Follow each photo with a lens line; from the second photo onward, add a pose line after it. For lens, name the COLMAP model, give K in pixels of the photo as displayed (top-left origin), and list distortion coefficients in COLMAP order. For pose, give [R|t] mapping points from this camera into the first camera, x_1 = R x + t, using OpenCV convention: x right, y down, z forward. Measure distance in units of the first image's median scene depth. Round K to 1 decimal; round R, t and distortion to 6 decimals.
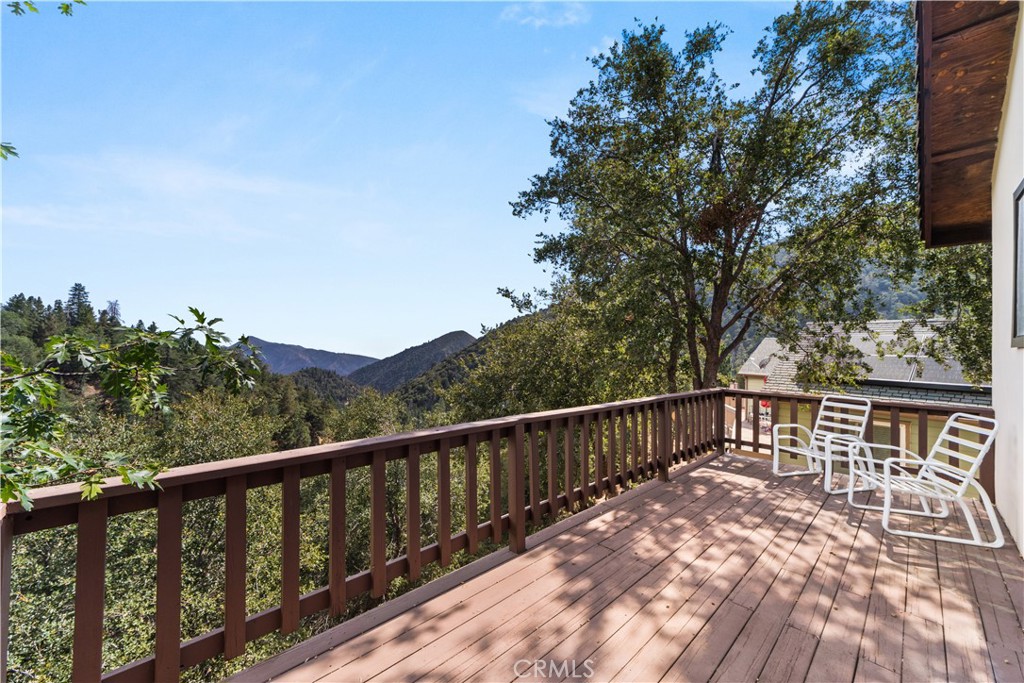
lens RADIAL K [[394.5, 0, 512.0], [0, 394.5, 341.5], [0, 0, 1]] dist [-0.003821, -0.000059]
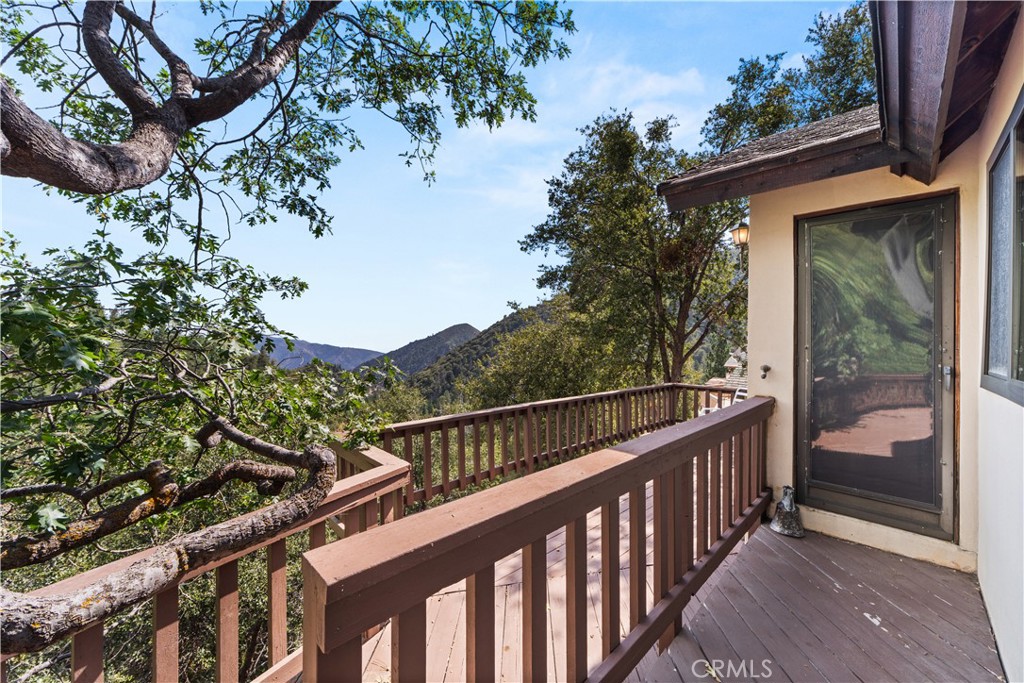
lens RADIAL K [[394.5, 0, 512.0], [0, 394.5, 341.5], [0, 0, 1]] dist [-0.003821, -0.000059]
pose [[0.999879, -0.012072, -0.009824, -0.015922], [0.012265, 0.999727, 0.019862, -0.048747], [0.009581, -0.019980, 0.999754, -0.303619]]
